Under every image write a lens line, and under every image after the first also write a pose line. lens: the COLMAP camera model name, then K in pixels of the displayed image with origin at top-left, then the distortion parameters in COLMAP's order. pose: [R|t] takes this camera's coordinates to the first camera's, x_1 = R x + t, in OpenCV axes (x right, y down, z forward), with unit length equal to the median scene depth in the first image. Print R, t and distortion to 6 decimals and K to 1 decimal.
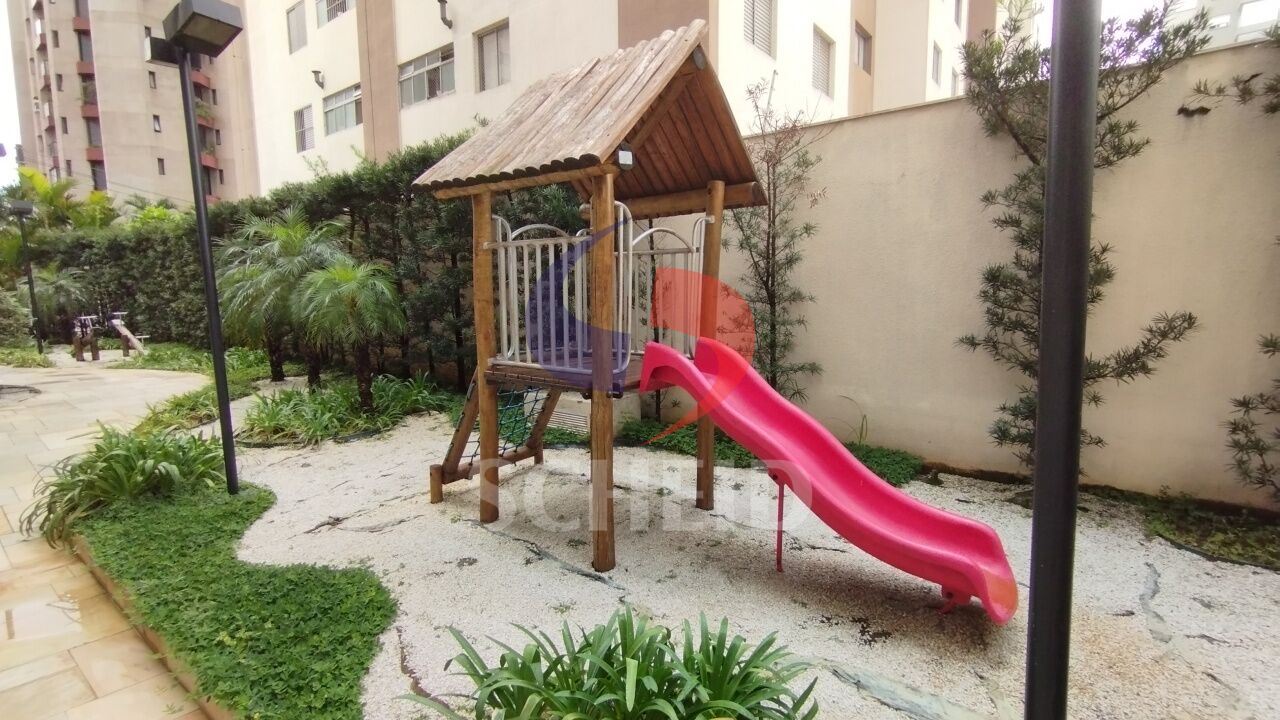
lens RADIAL K [[574.5, 0, 643.4], [0, 574.5, 358.1], [0, 0, 1]] dist [0.002600, 0.000449]
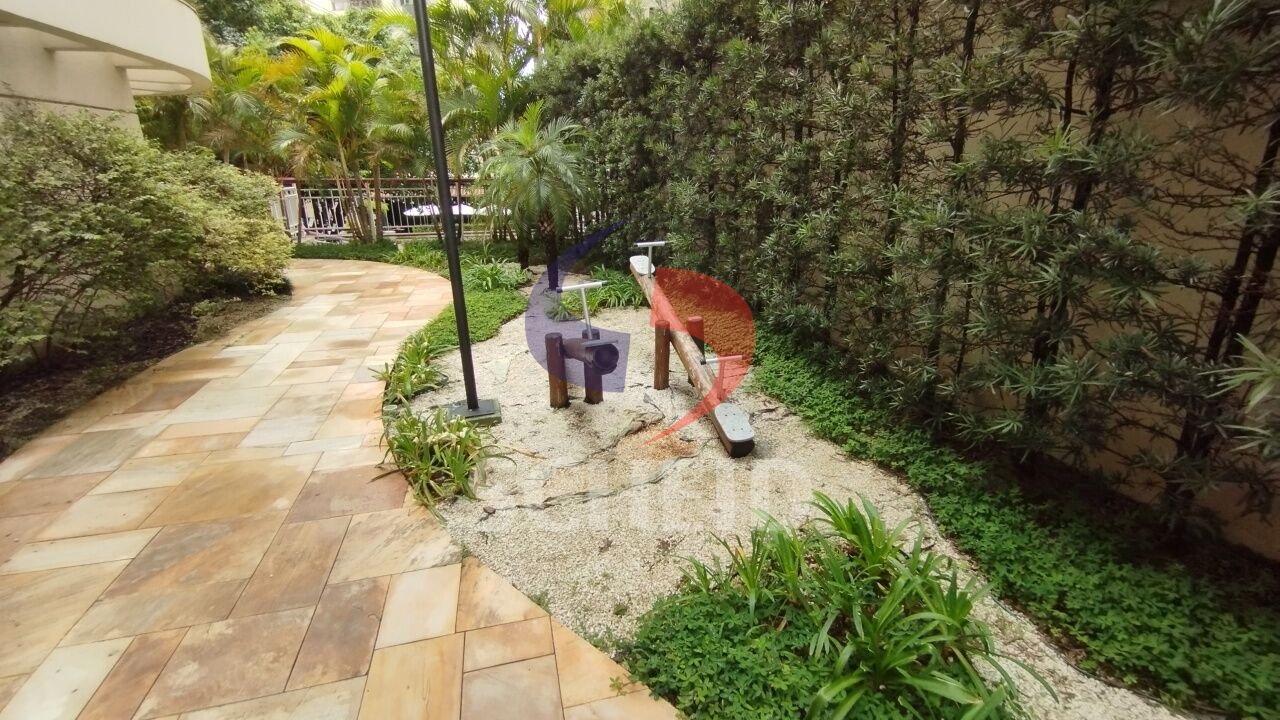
lens RADIAL K [[574.5, 0, 639.2], [0, 574.5, 361.7], [0, 0, 1]] dist [0.002600, 0.000449]
pose [[0.781158, 0.200621, -0.591222, -0.625261], [-0.066044, 0.968205, 0.241282, -0.081539], [0.620831, -0.149432, 0.769571, 0.645903]]
